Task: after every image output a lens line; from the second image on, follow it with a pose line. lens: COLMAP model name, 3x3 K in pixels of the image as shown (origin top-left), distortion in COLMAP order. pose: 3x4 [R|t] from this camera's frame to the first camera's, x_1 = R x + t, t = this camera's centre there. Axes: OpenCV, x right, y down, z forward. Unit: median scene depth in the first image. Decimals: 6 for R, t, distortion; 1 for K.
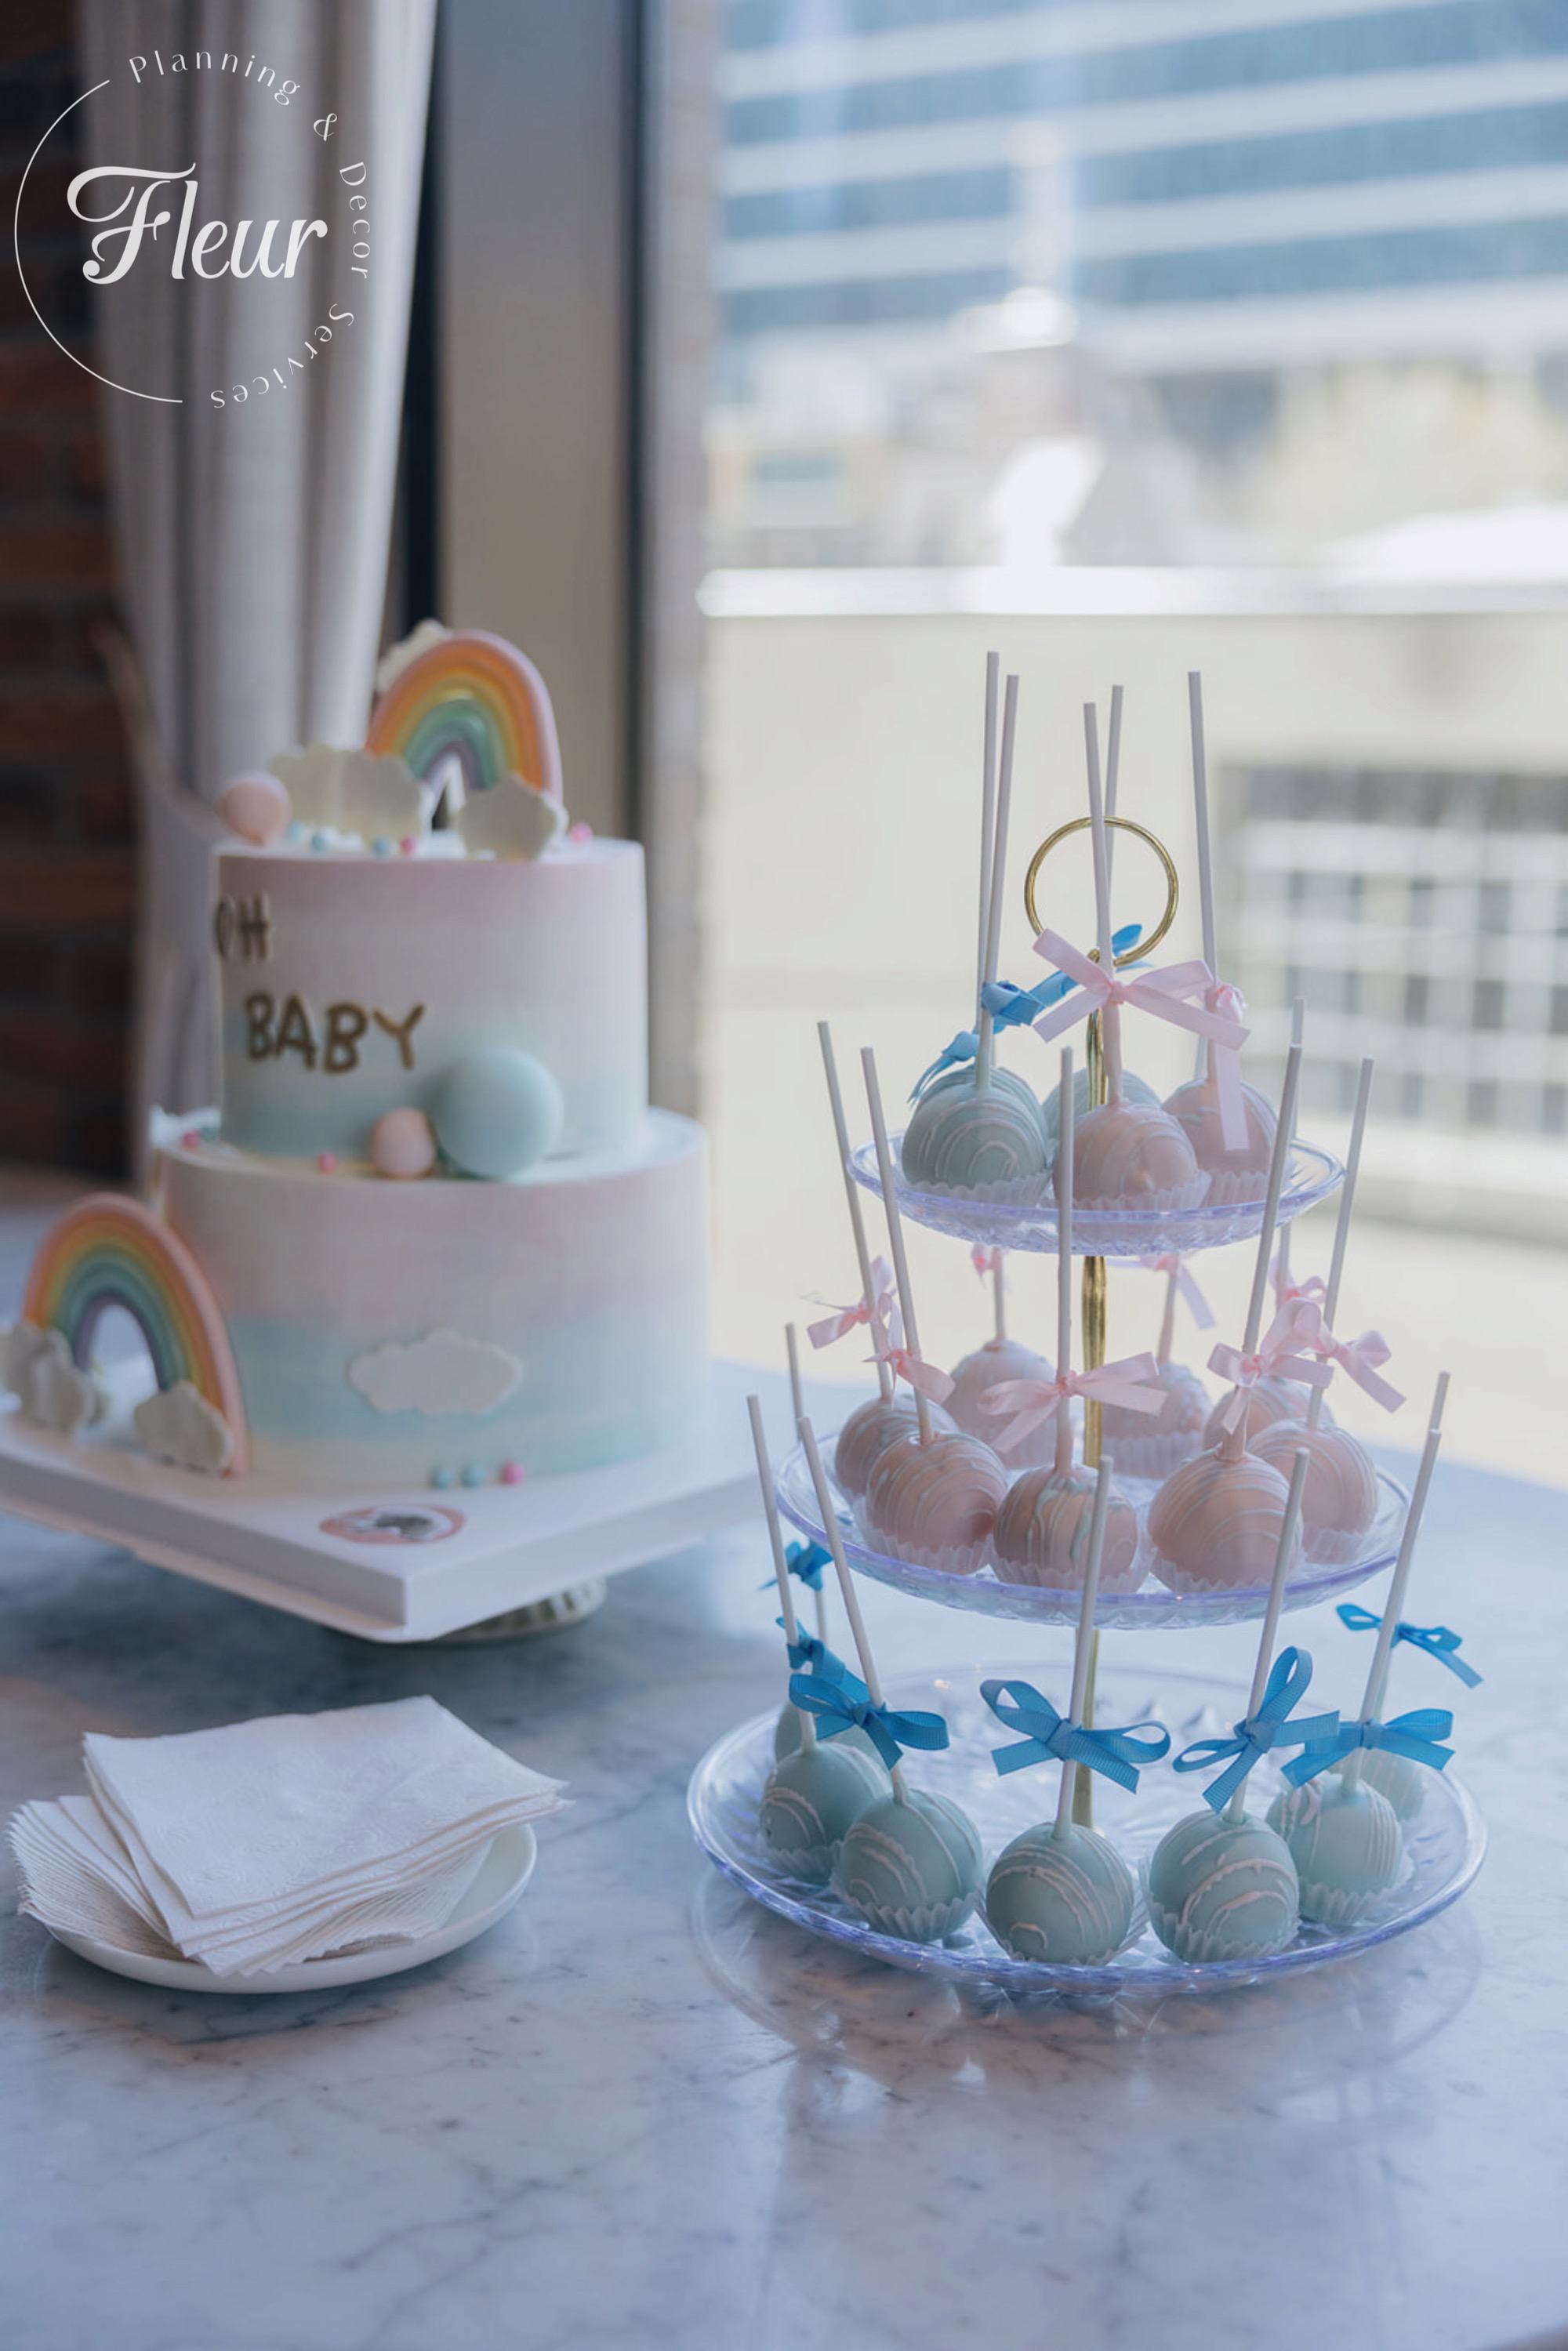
lens RADIAL K [[2753.6, 0, 782.1], [0, 2753.6, 1171.4], [0, 0, 1]] dist [-0.089292, 0.000000]
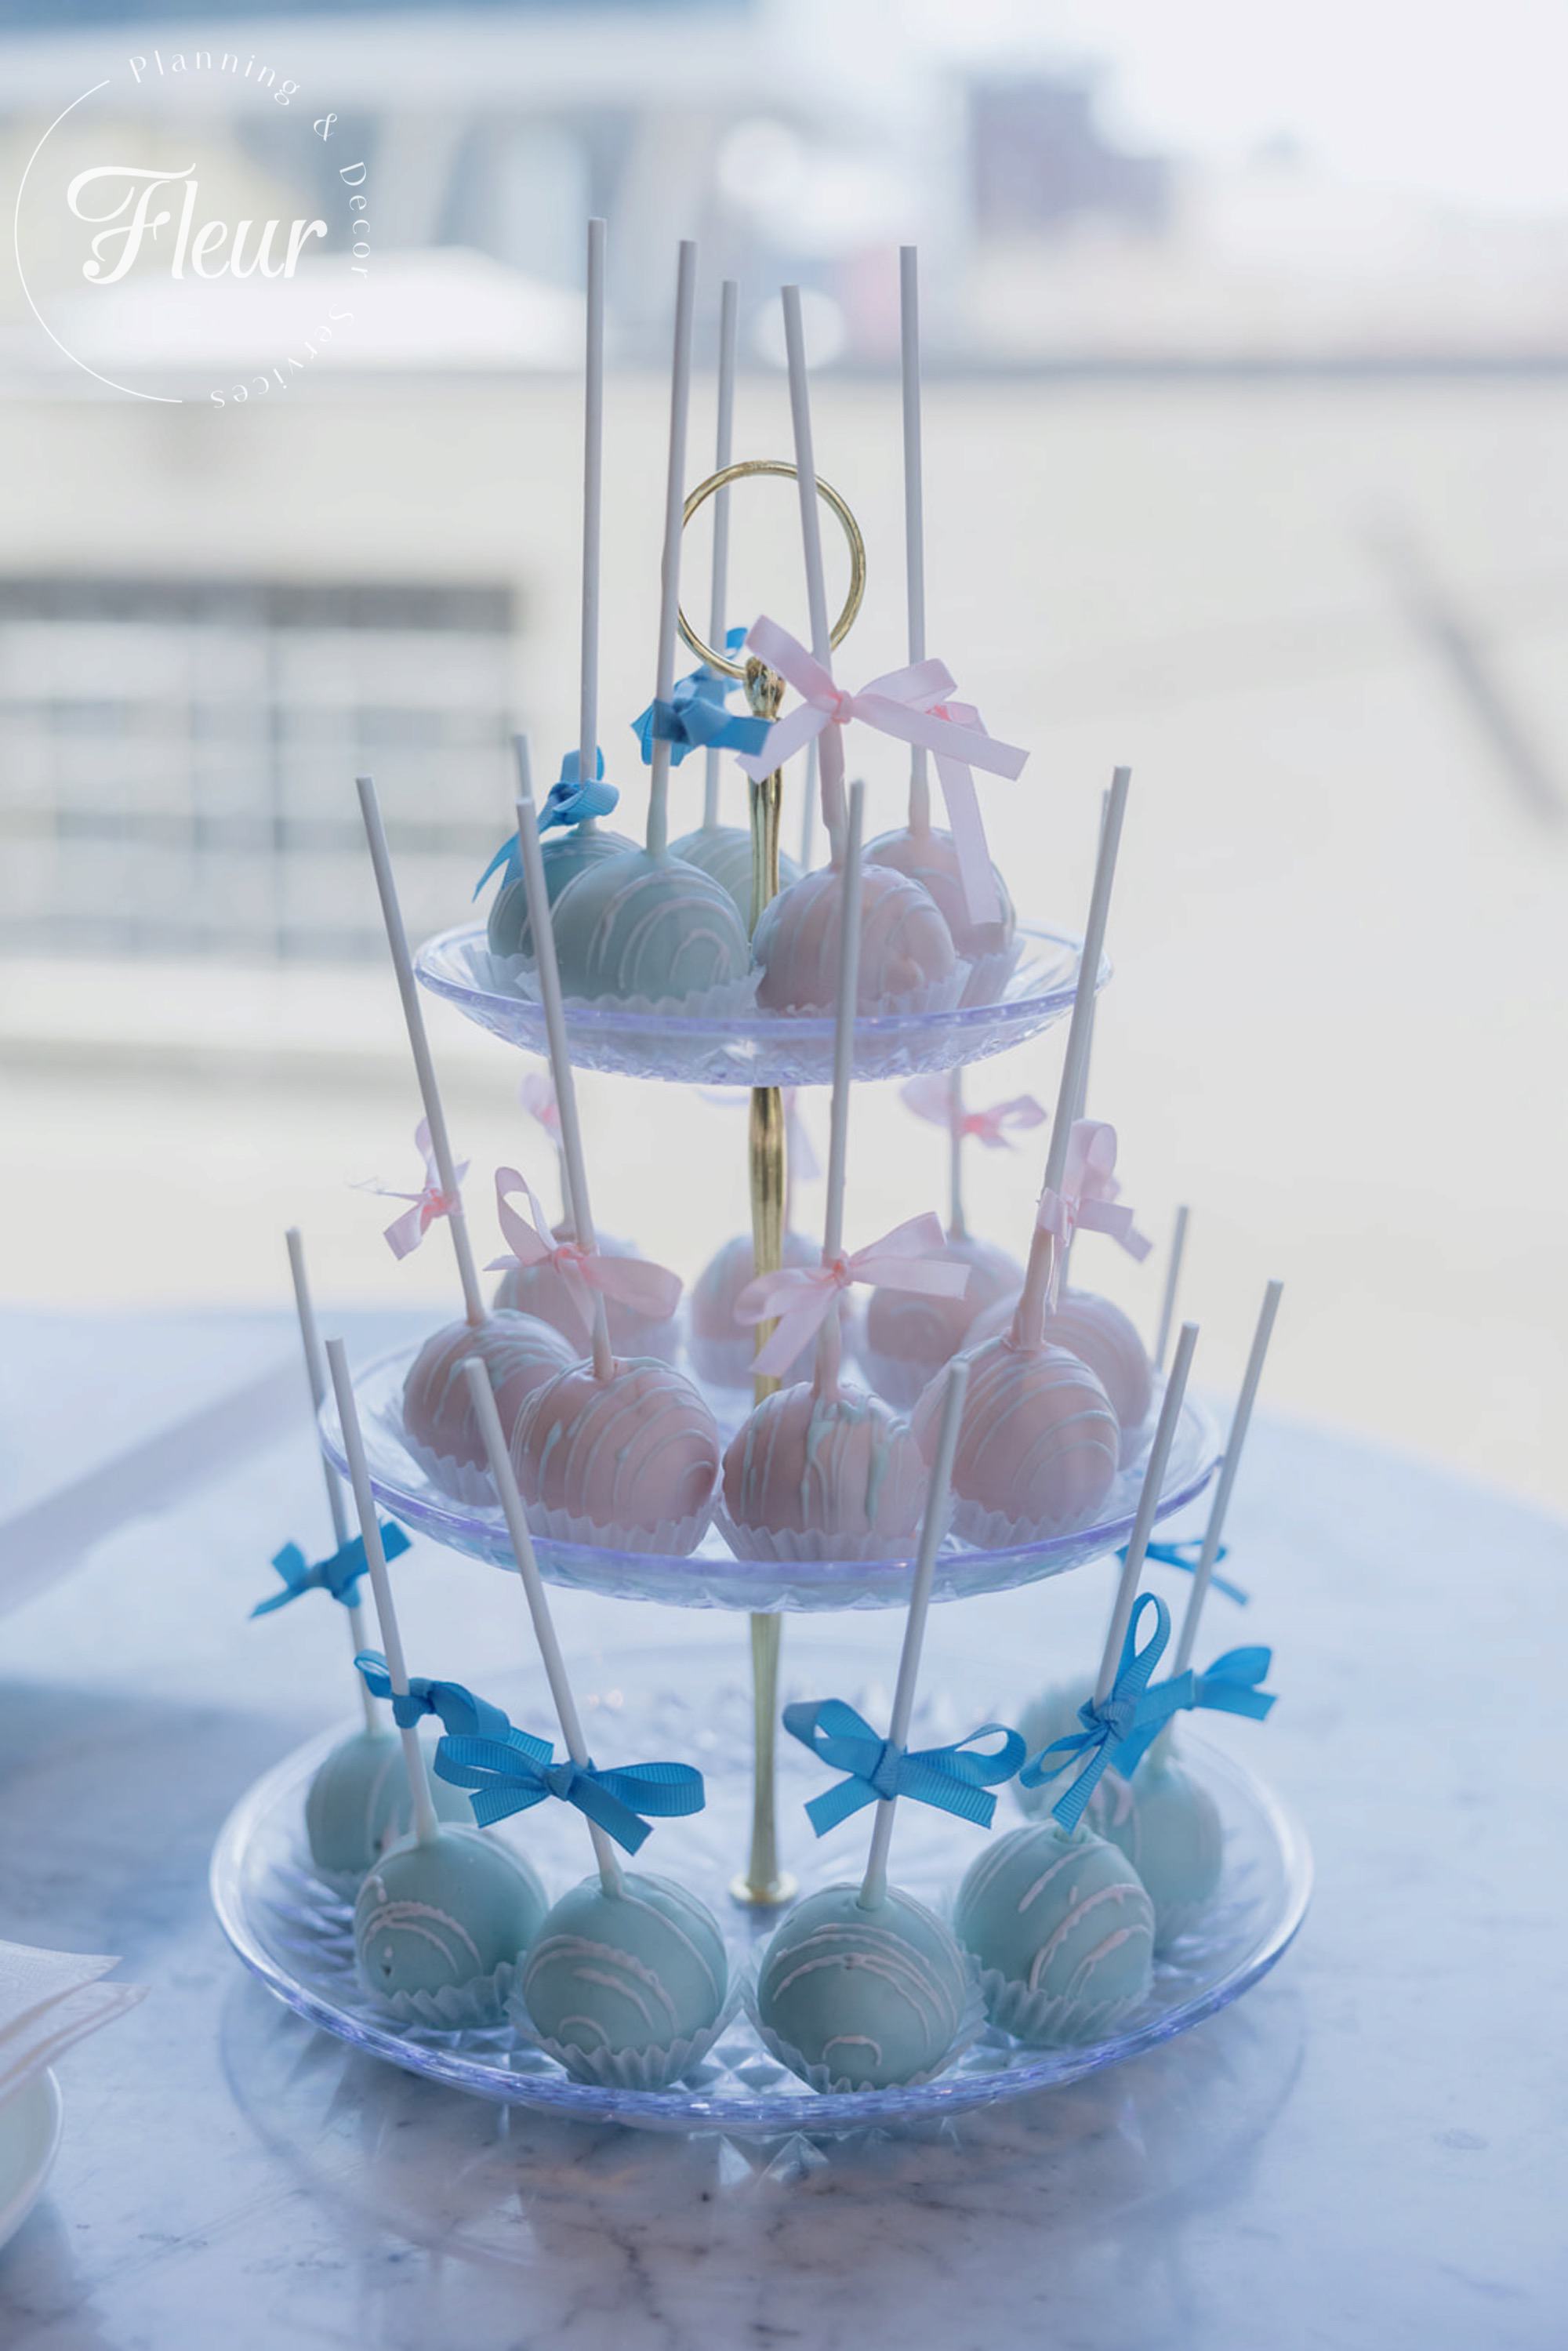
lens RADIAL K [[3090.0, 0, 786.1], [0, 3090.0, 1188.2], [0, 0, 1]] dist [-0.052633, 0.000000]
pose [[0.910860, -0.095499, 0.401514, -0.215128], [0.075439, 0.994996, 0.065520, 0.004314], [-0.405762, -0.029390, 0.913506, 0.277730]]
